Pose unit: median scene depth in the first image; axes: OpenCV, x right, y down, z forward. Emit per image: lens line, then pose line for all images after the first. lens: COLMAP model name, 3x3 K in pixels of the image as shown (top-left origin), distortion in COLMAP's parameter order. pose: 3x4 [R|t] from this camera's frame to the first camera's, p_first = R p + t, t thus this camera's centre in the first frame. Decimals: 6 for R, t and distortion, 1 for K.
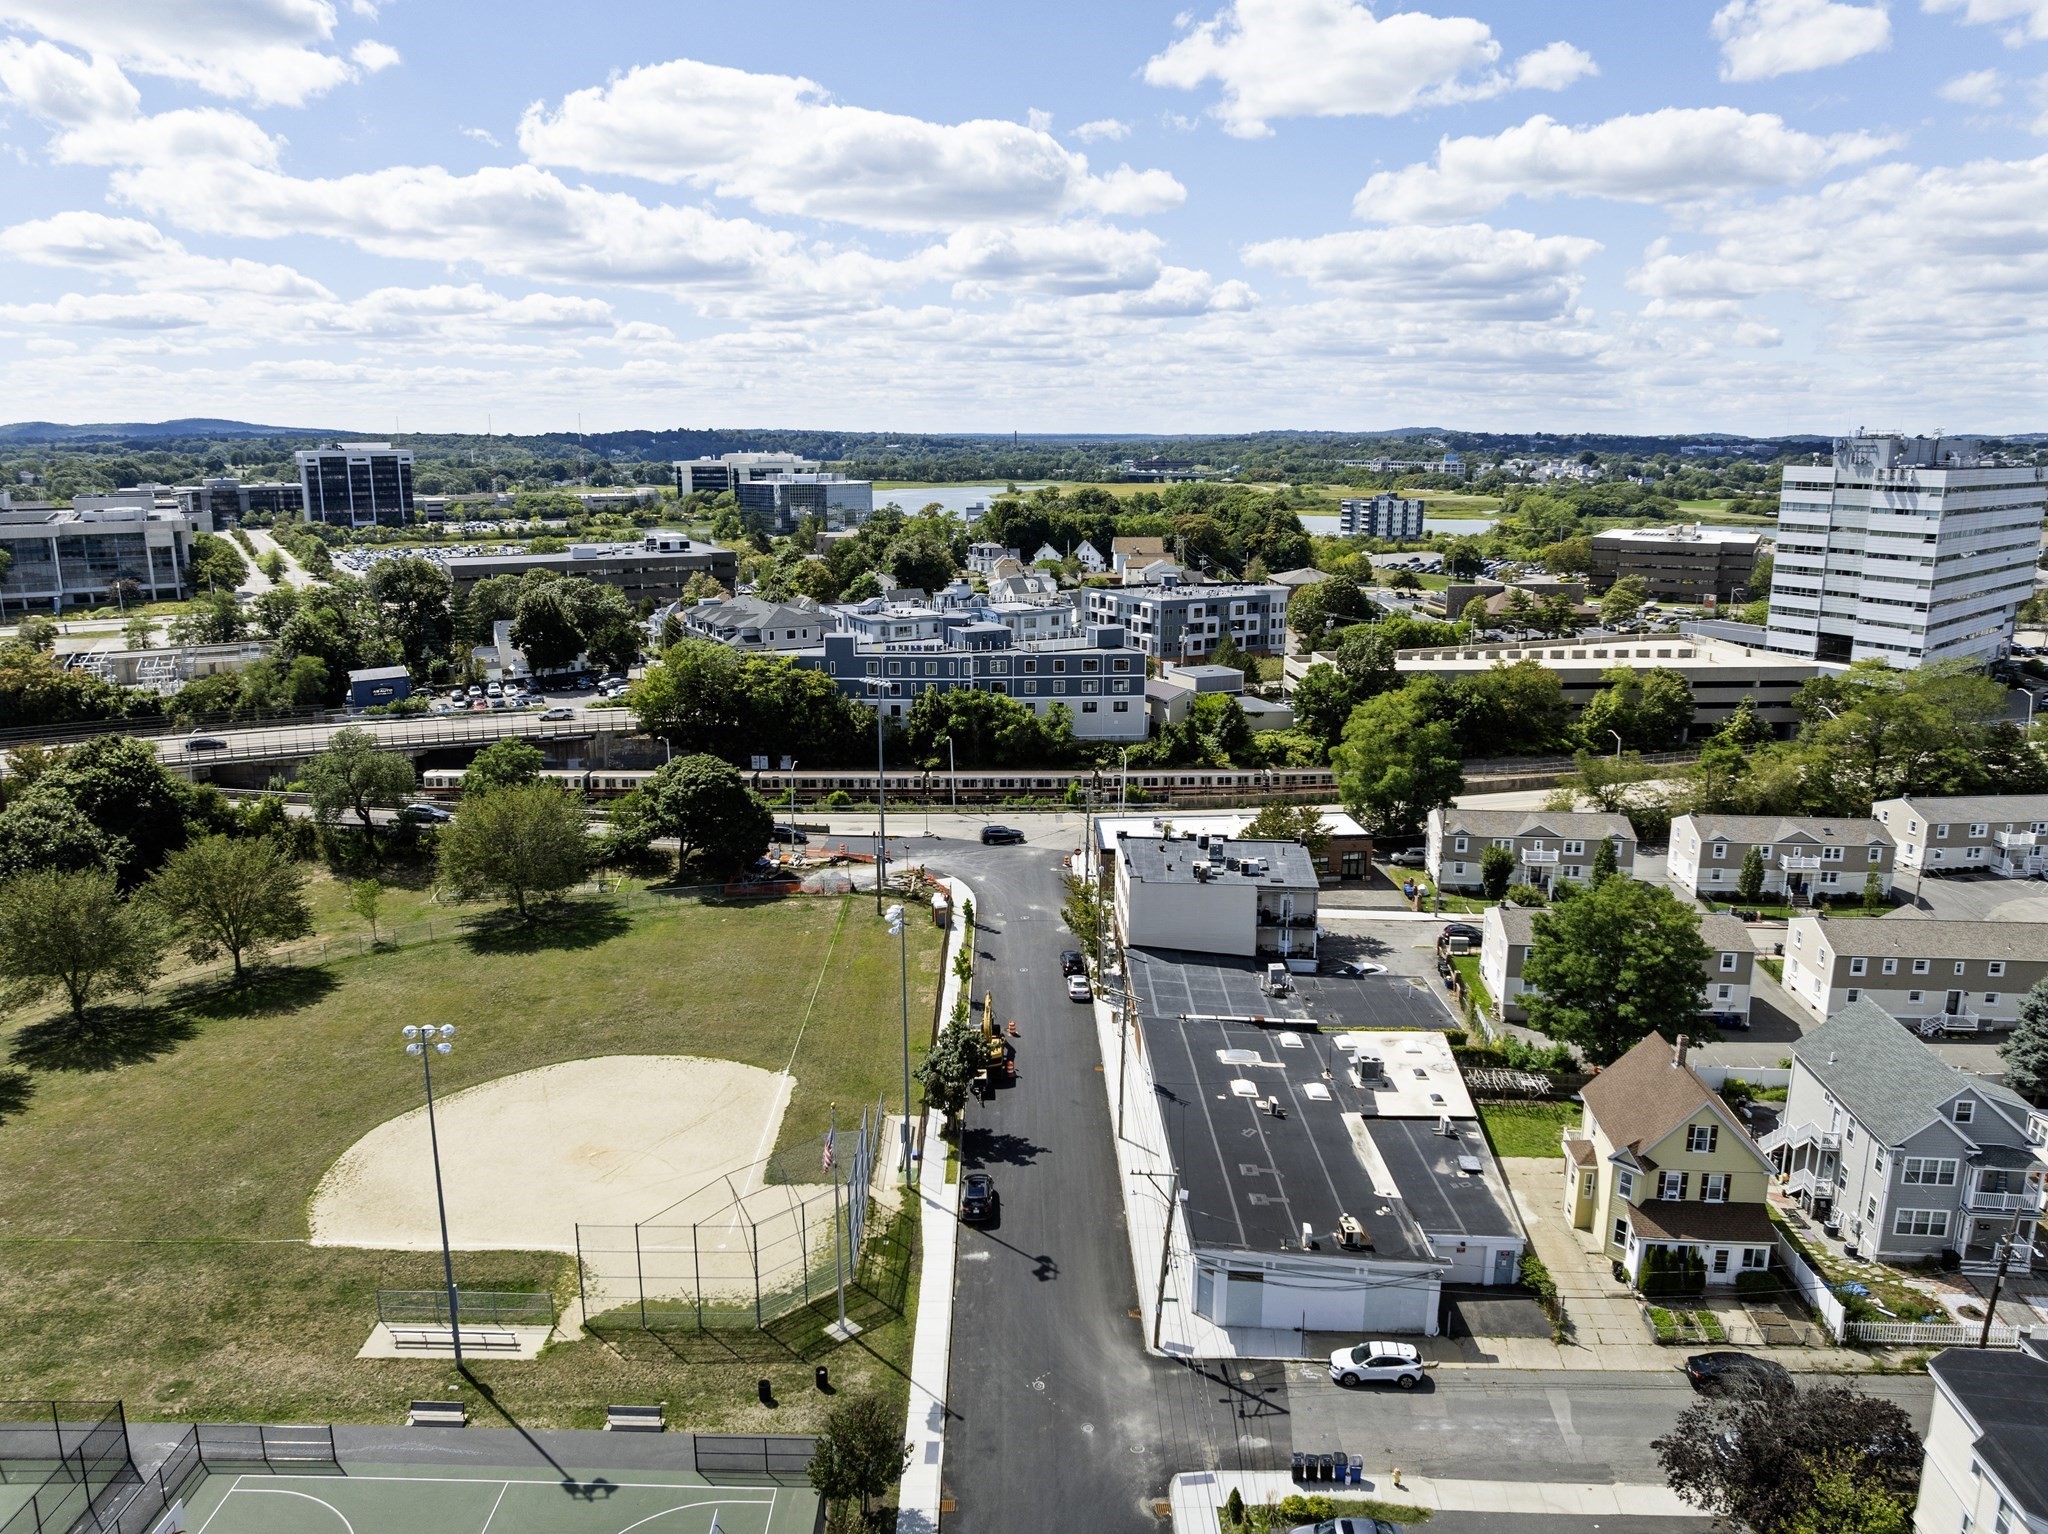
lens RADIAL K [[1455.2, 0, 1004.4], [0, 1455.2, 762.5], [0, 0, 1]] dist [-0.032147, -0.006252]
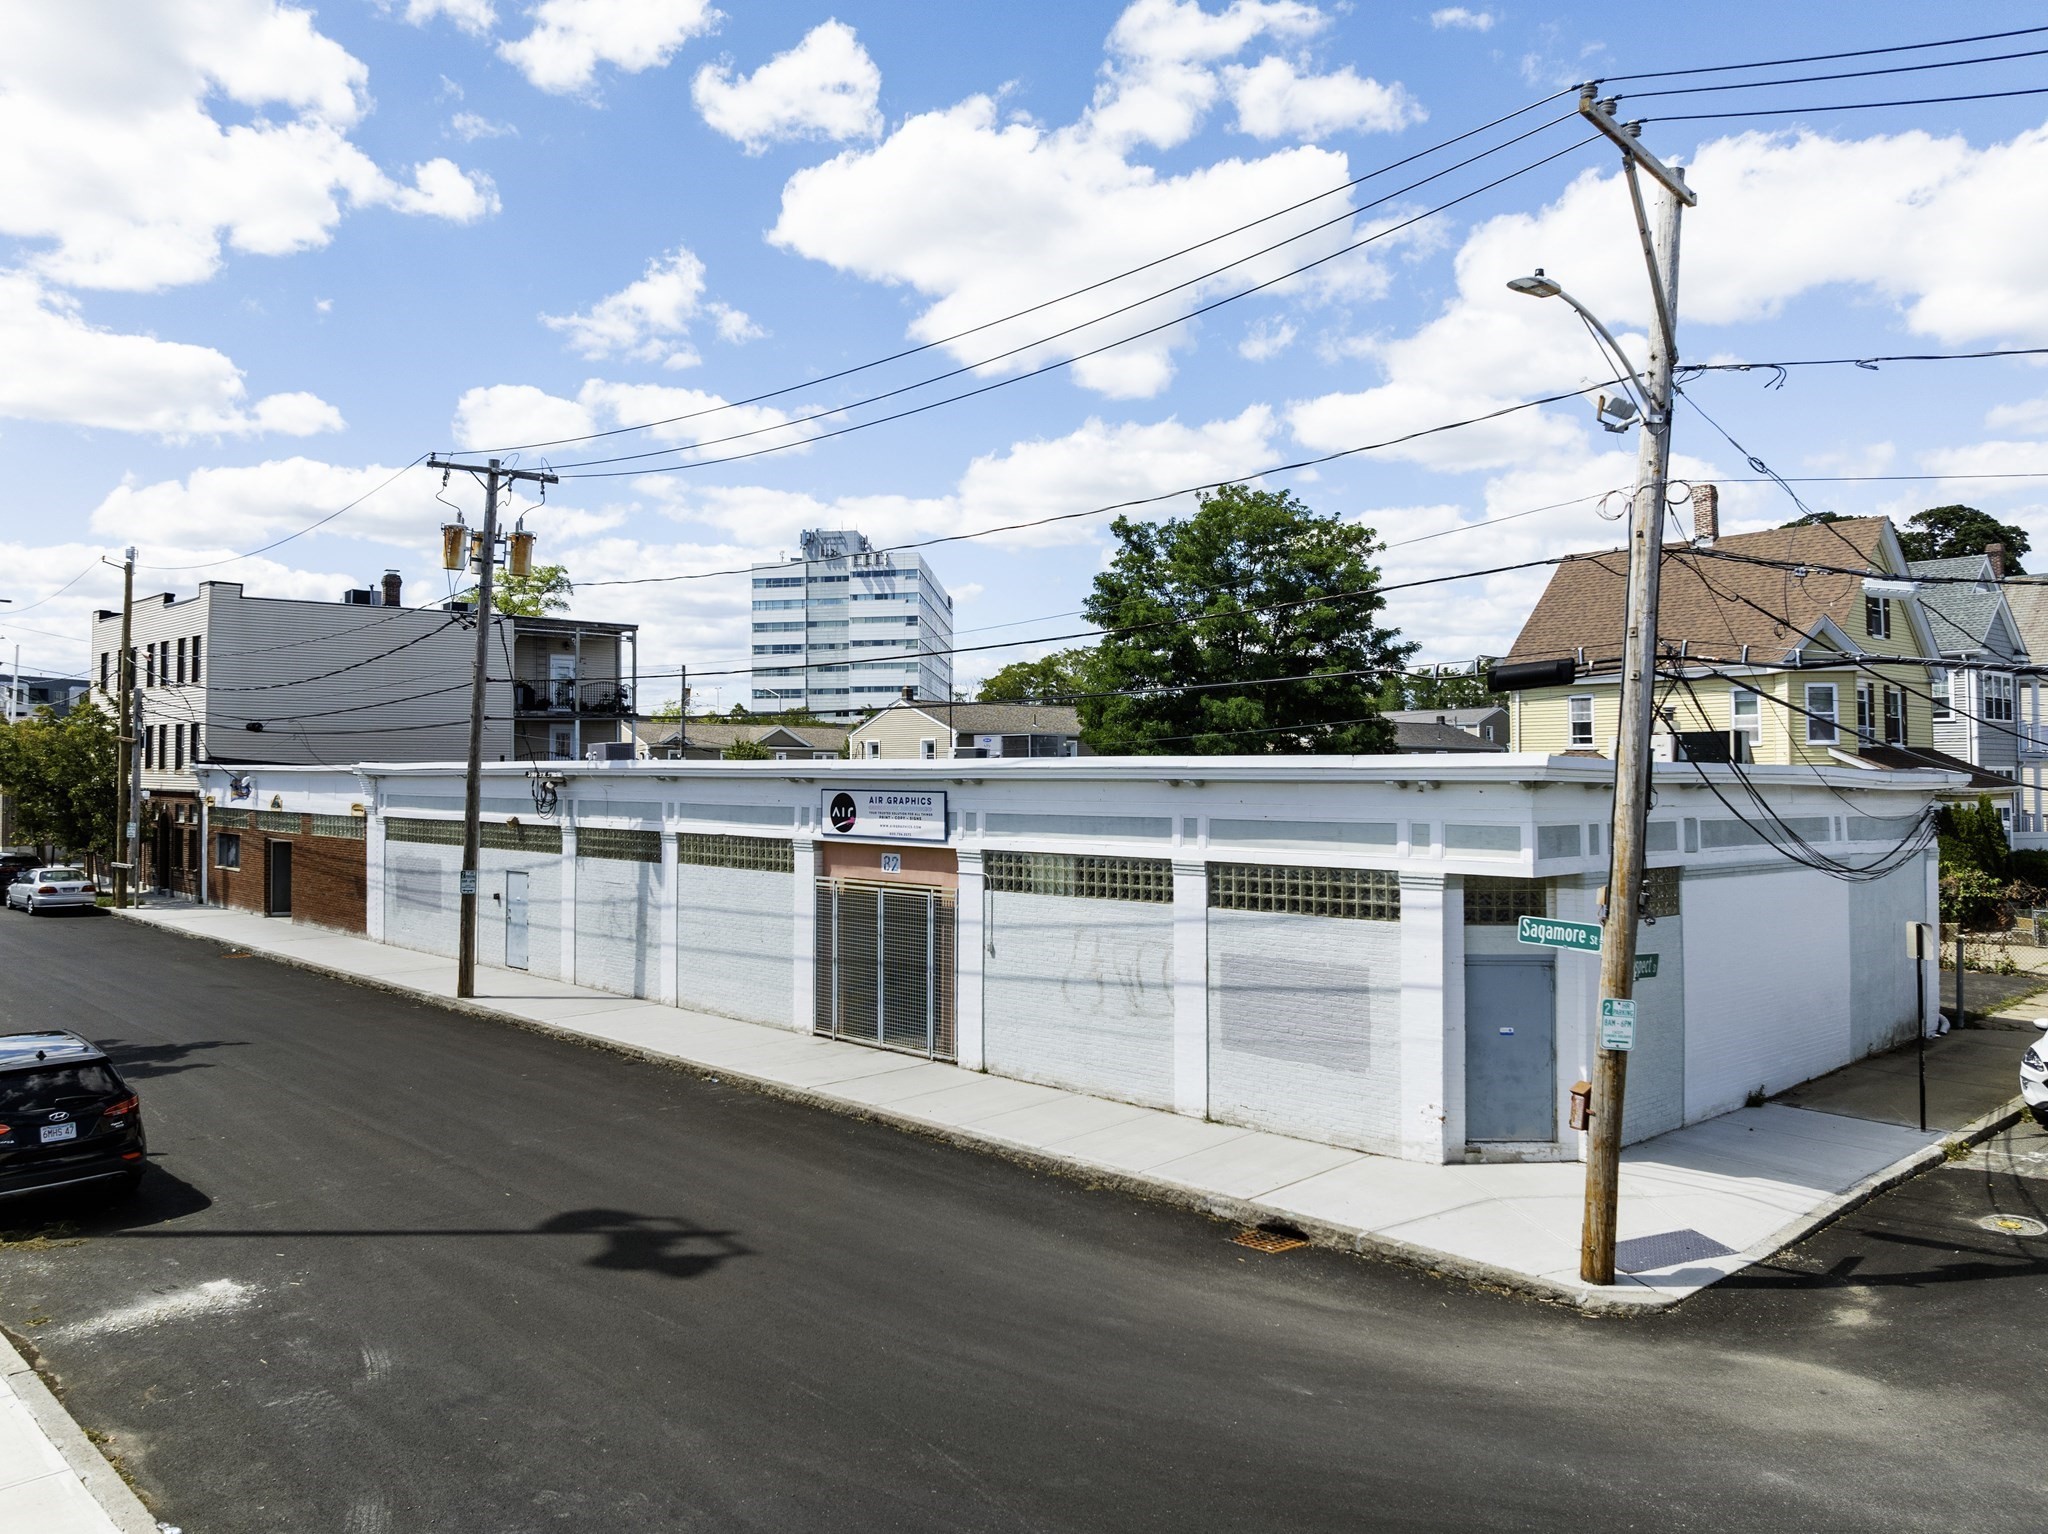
lens RADIAL K [[1455.2, 0, 1026.3], [0, 1455.2, 778.2], [0, 0, 1]] dist [-0.032147, -0.006252]
pose [[0.691352, 0.004044, 0.722507, -0.022877], [0.152748, 0.976564, -0.151628, 0.113788], [-0.706187, 0.215190, 0.674532, 0.290814]]
